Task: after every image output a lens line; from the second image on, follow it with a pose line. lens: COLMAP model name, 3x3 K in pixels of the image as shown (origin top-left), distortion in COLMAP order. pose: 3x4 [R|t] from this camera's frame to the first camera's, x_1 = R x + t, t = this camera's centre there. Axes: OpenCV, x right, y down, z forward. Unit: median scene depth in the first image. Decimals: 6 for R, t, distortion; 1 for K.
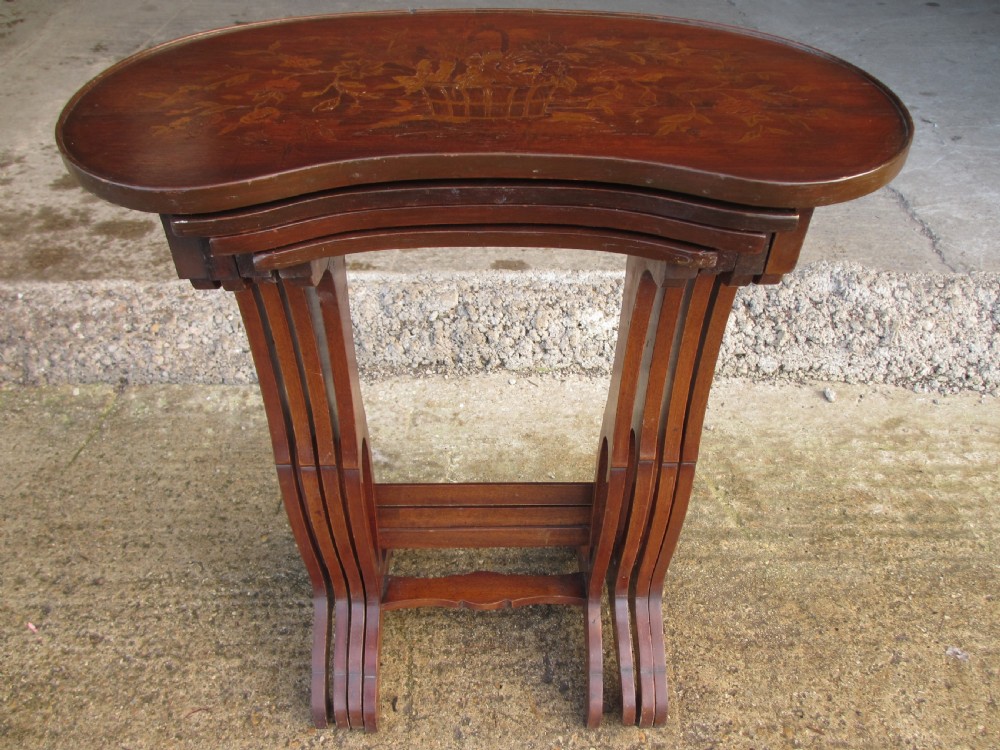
lens RADIAL K [[825.8, 0, 504.9], [0, 825.8, 376.9], [0, 0, 1]] dist [-0.053674, 0.016637]
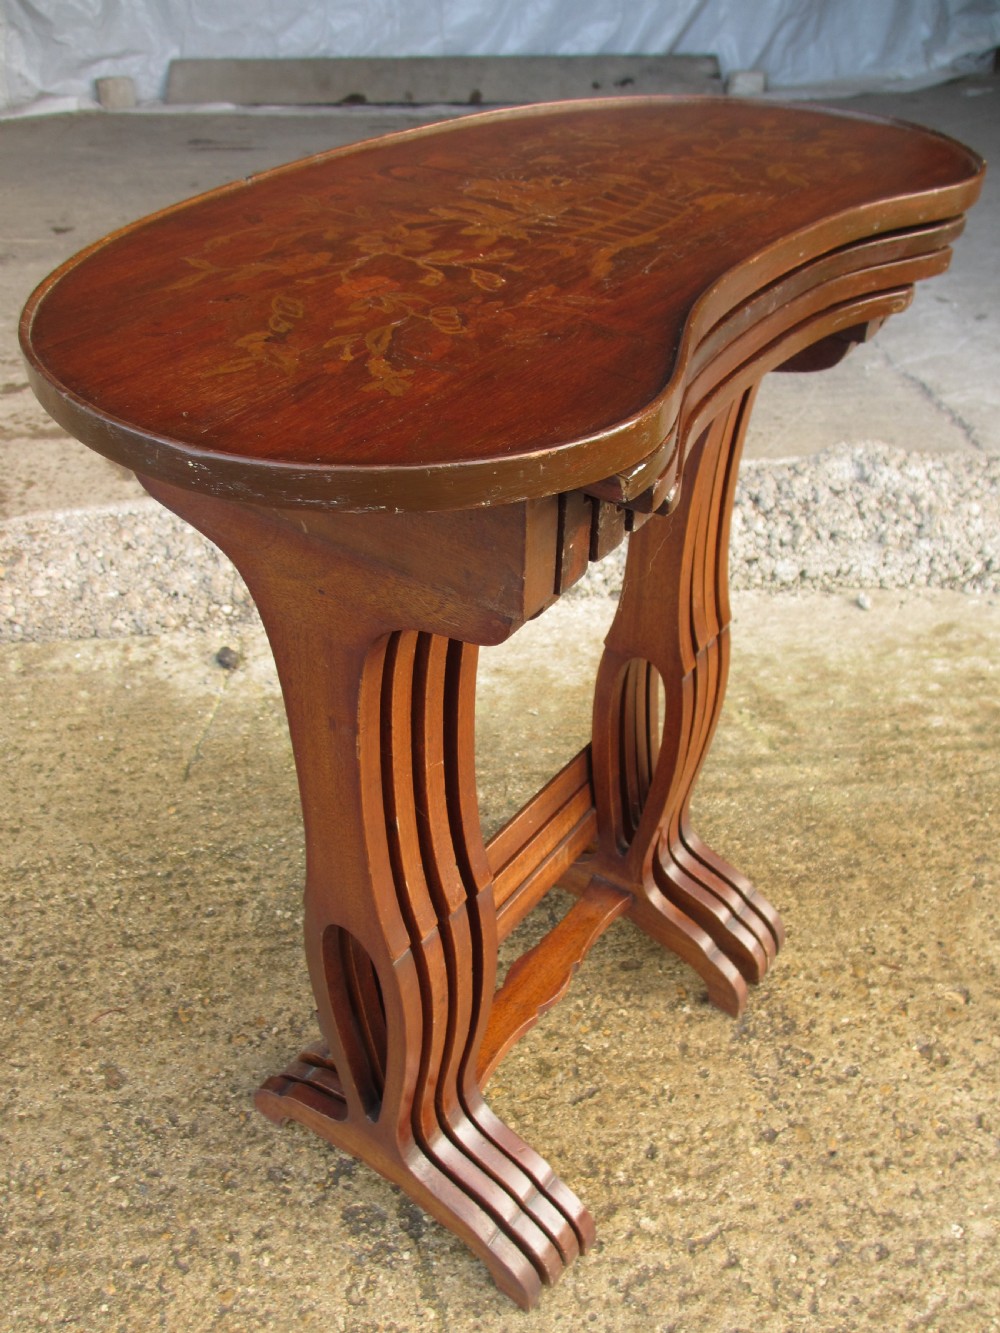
lens RADIAL K [[1100.8, 0, 505.5], [0, 1100.8, 663.9], [0, 0, 1]] dist [-0.053674, 0.016637]
pose [[0.994671, -0.067807, 0.077669, -0.043920], [0.071647, 0.996286, -0.047760, 0.111492], [-0.074143, 0.053070, 0.995835, -0.045391]]
